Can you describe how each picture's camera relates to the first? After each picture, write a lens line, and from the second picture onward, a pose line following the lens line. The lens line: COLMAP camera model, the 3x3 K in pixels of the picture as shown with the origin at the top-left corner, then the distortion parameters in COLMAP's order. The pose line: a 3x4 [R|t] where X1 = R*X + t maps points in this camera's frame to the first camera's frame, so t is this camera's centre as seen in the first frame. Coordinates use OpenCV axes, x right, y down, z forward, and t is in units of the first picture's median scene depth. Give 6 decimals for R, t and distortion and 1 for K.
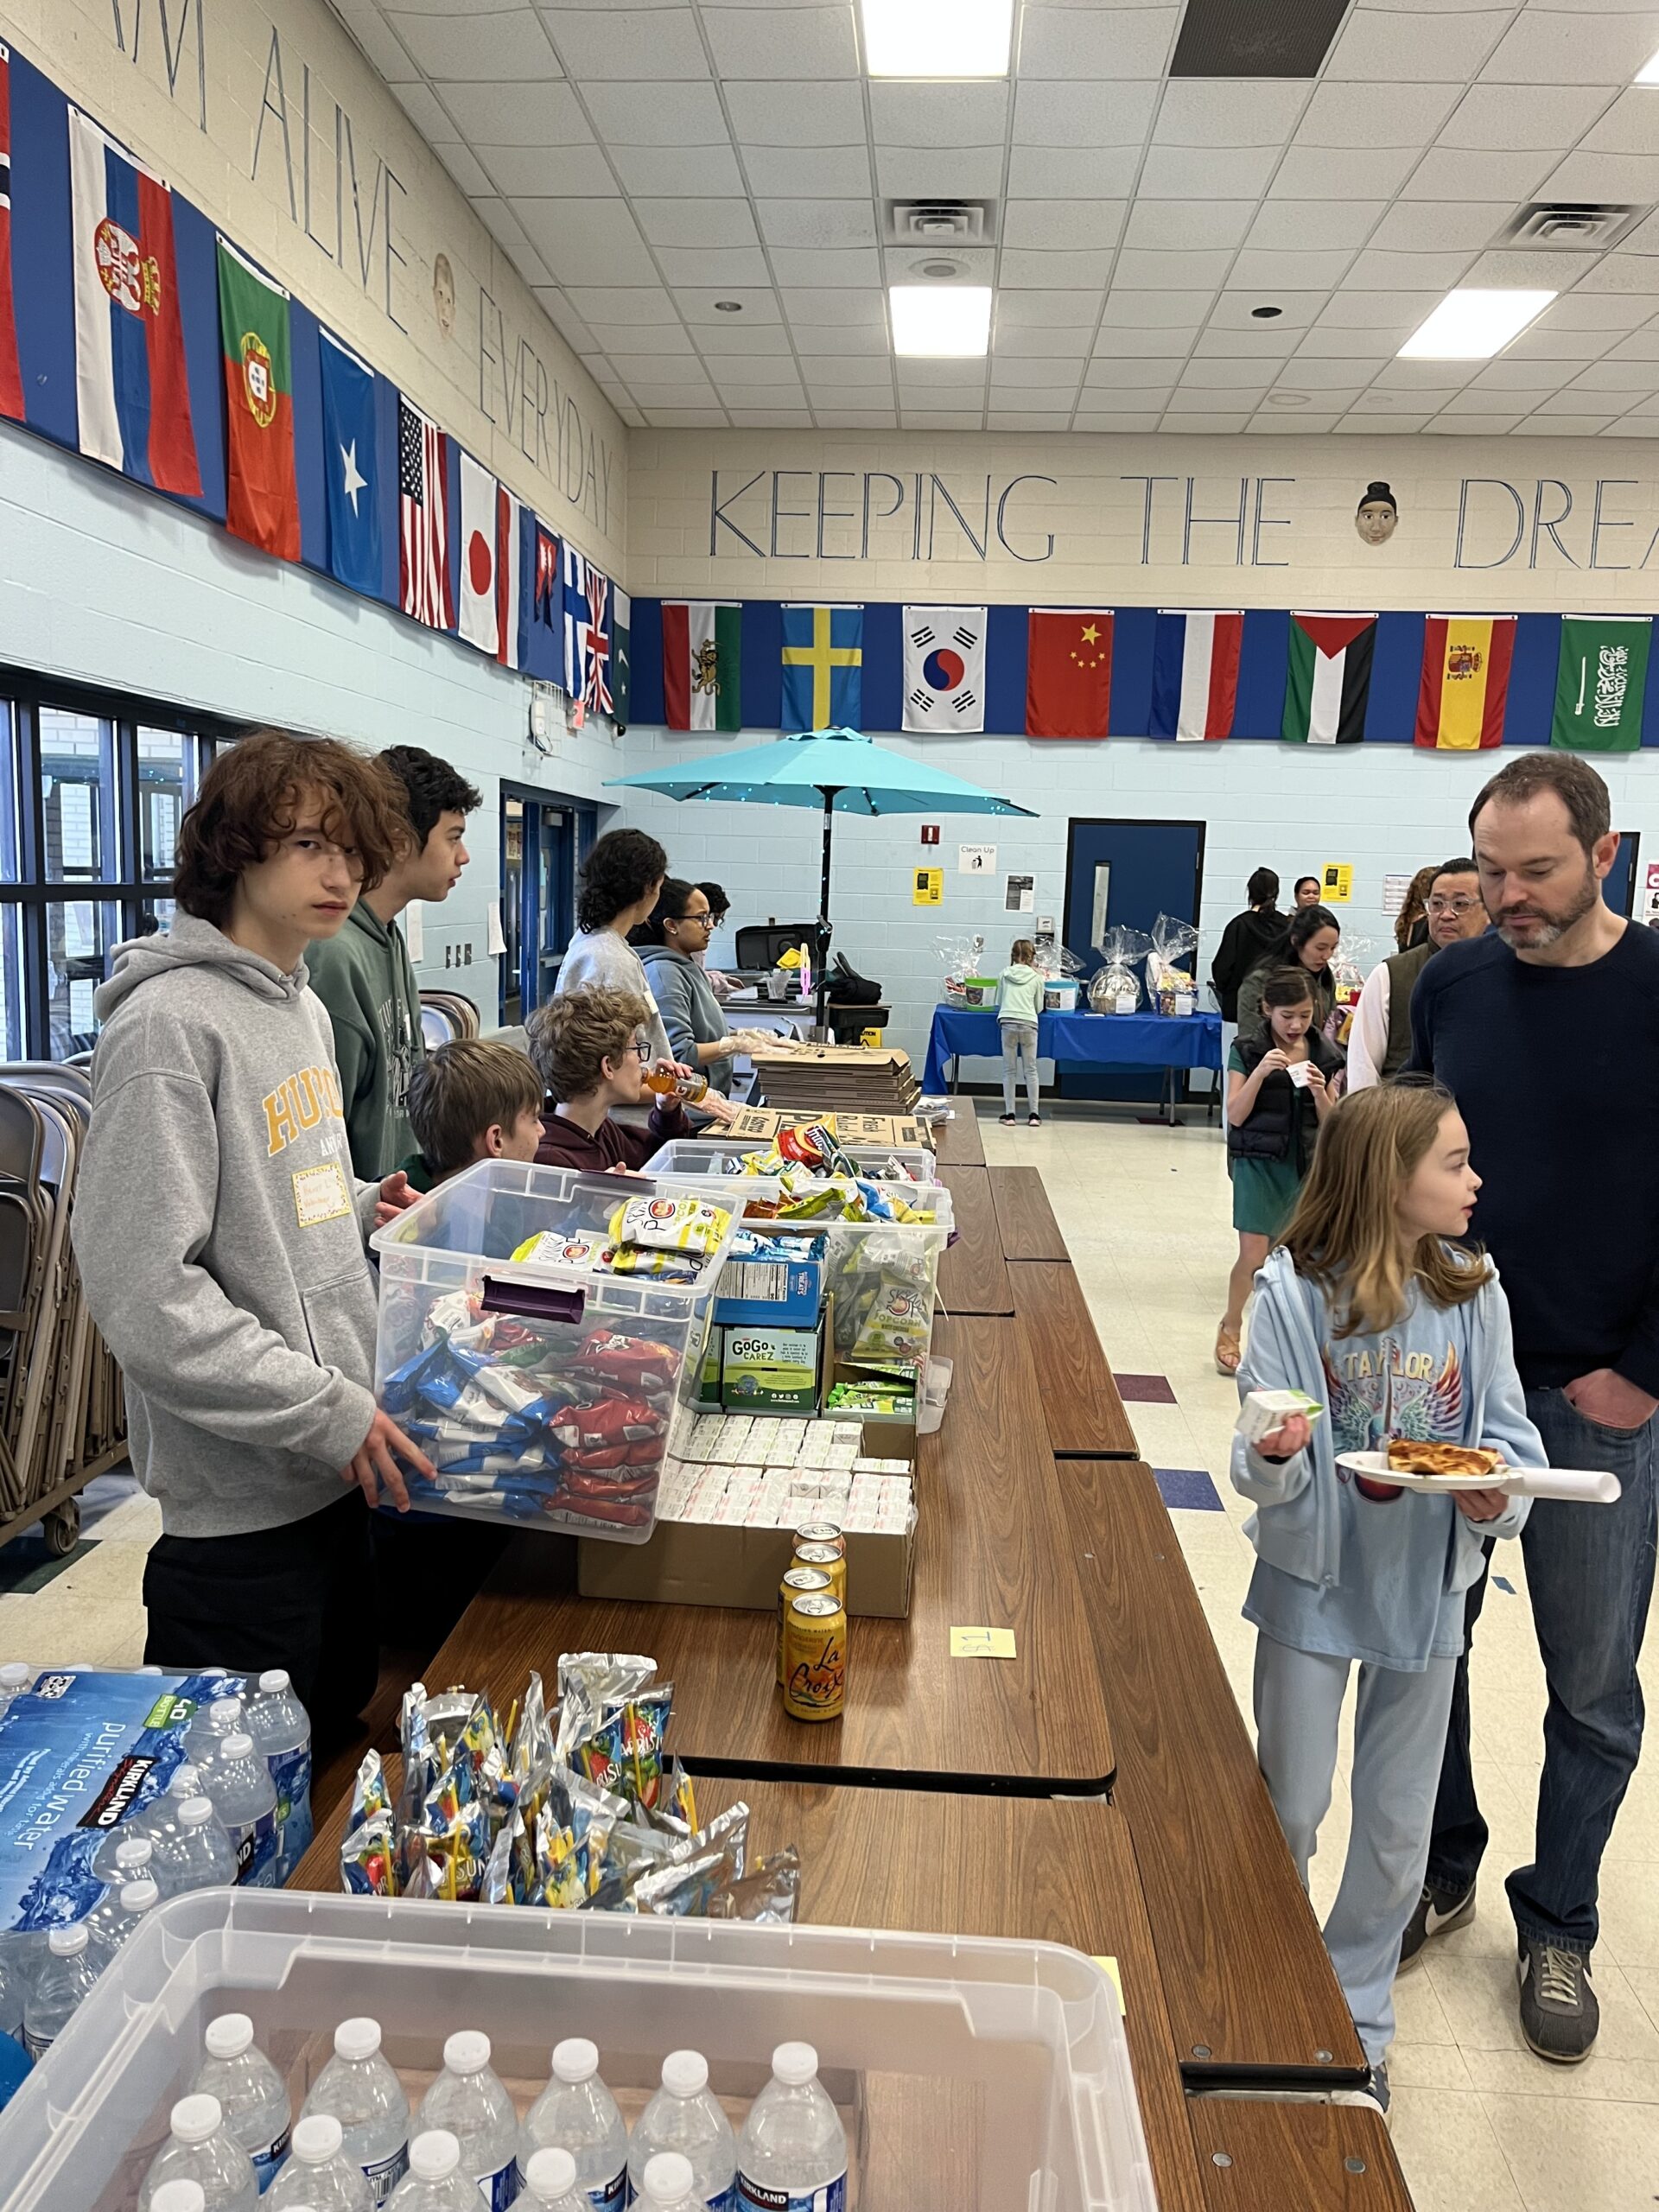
lens RADIAL K [[1721.8, 0, 829.5], [0, 1721.8, 1106.0], [0, 0, 1]] dist [0.043821, -0.001121]
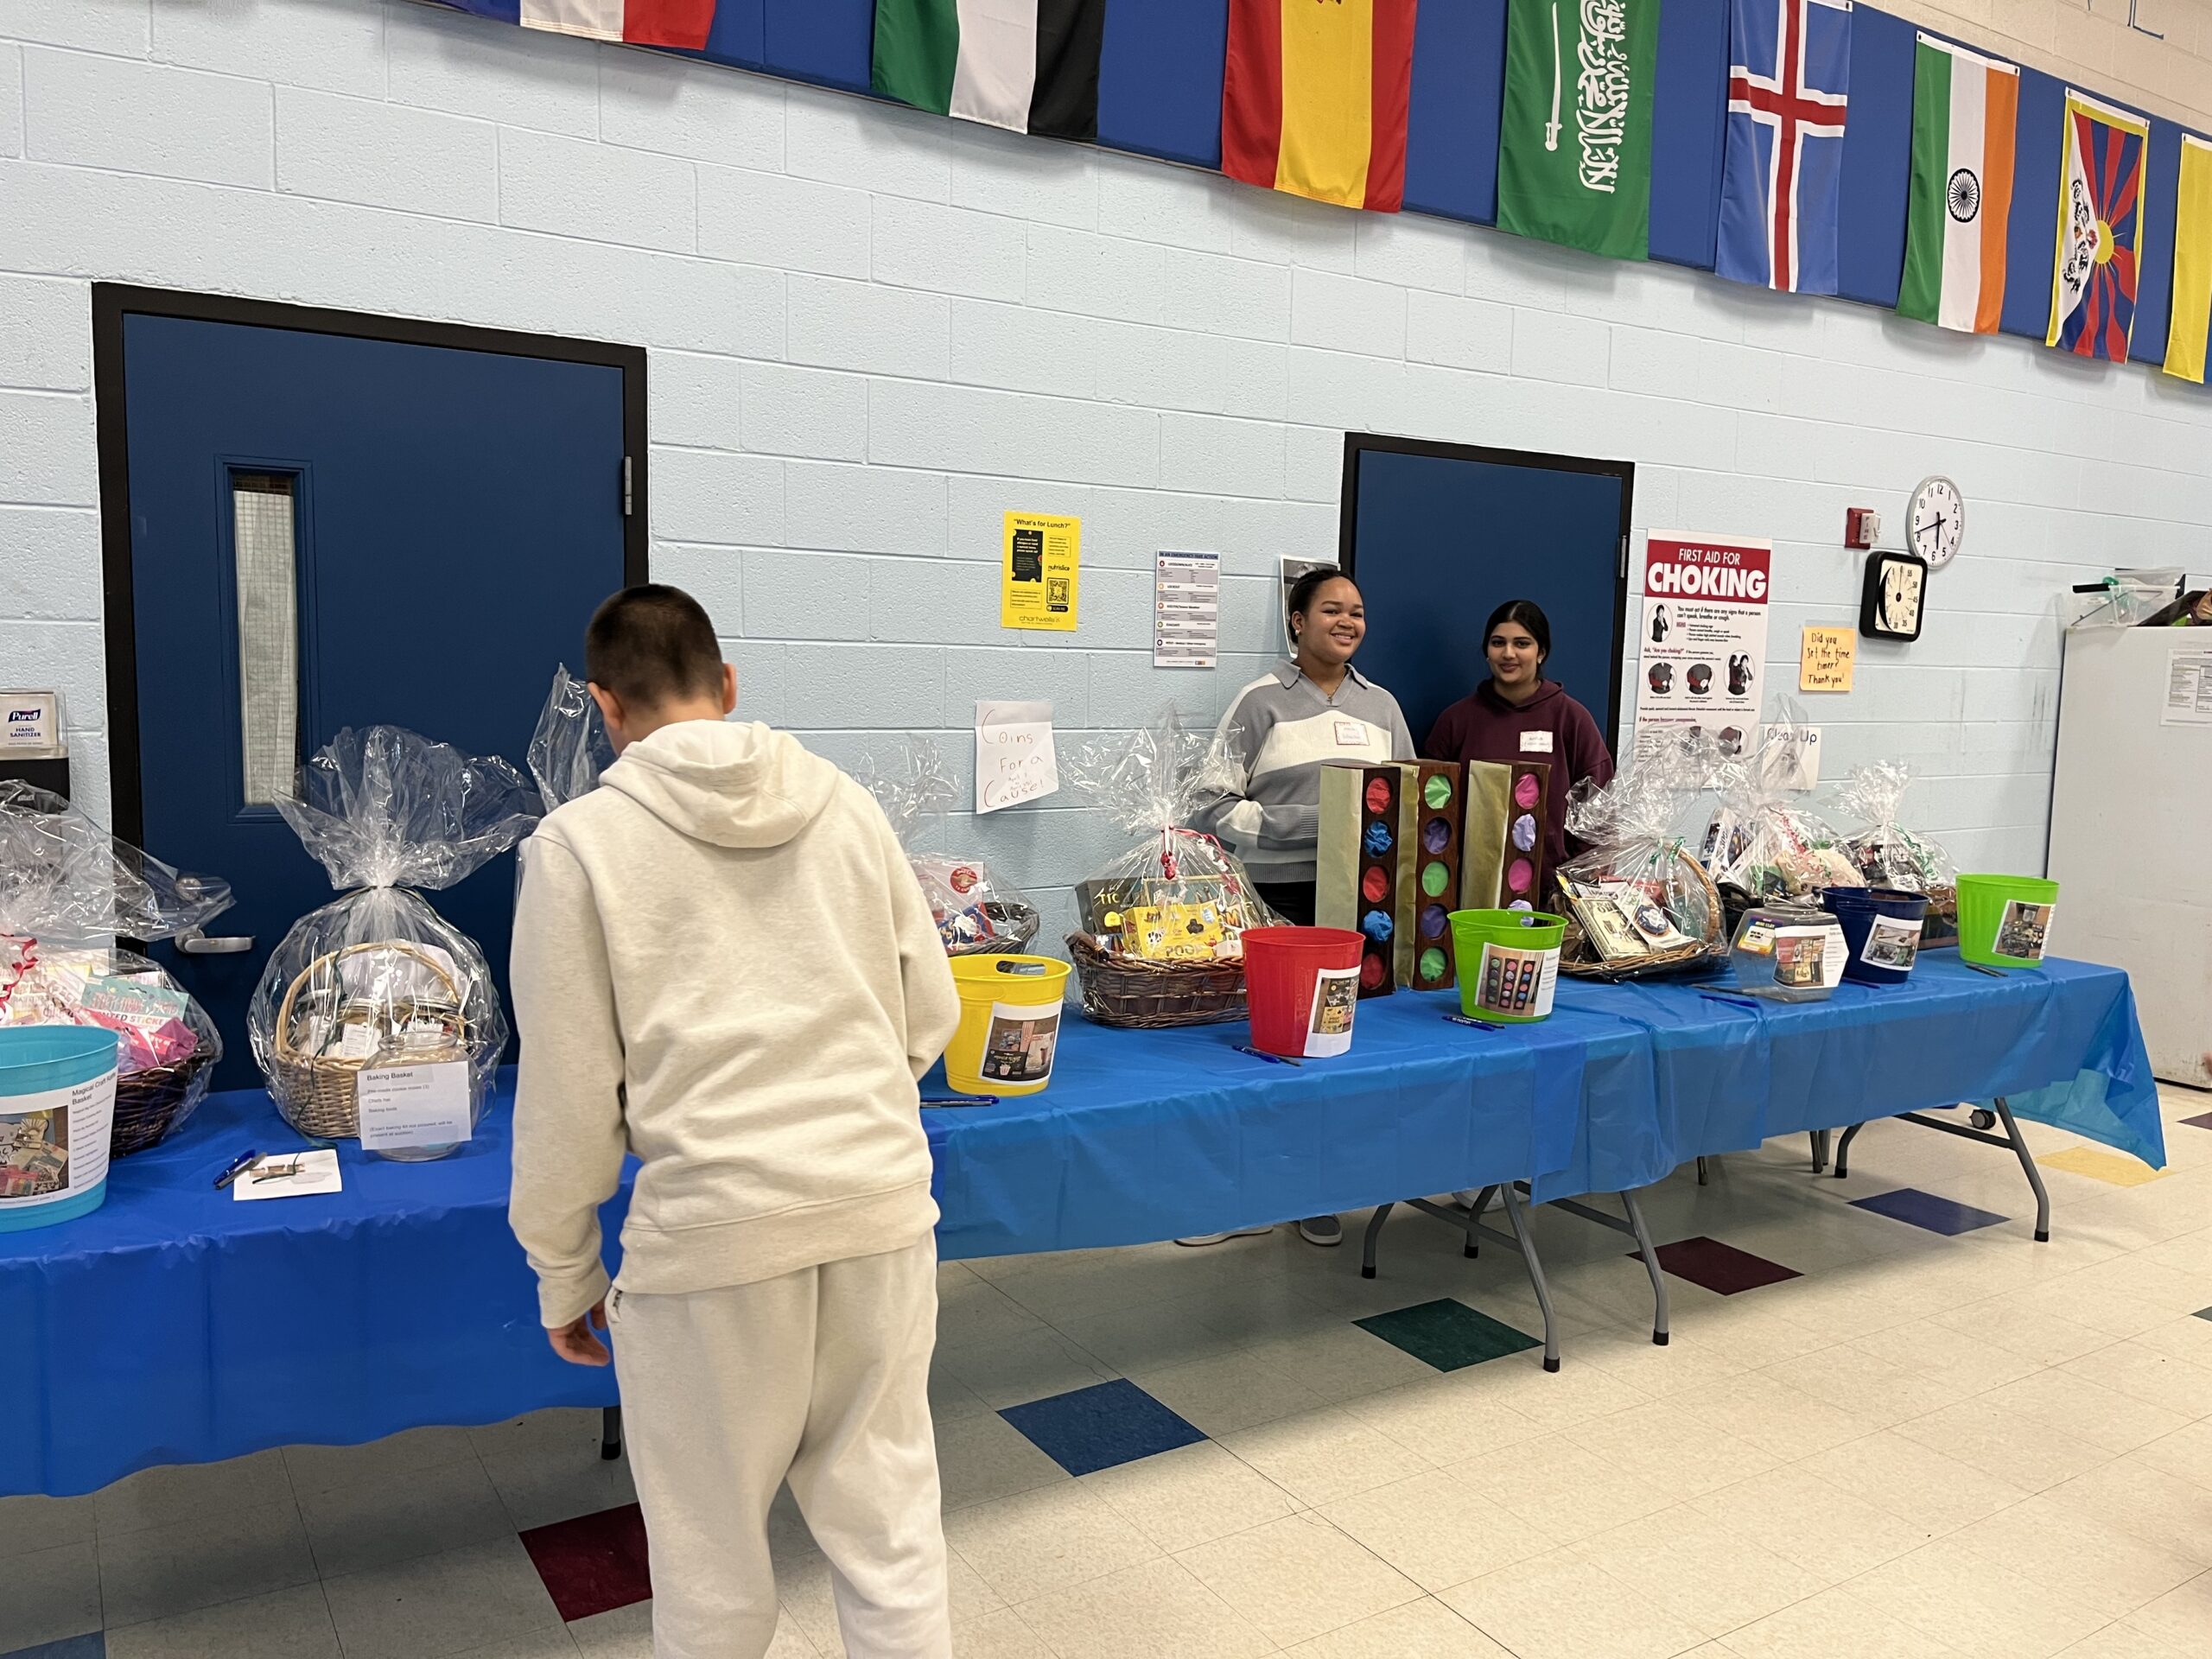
lens RADIAL K [[1721.8, 0, 1106.0], [0, 1721.8, 829.5], [0, 0, 1]] dist [0.043821, -0.001121]
pose [[0.817825, -0.069823, 0.571215, 0.112087], [0.078917, 0.996842, 0.008863, -0.082967], [-0.570030, 0.037830, 0.820752, 0.738494]]
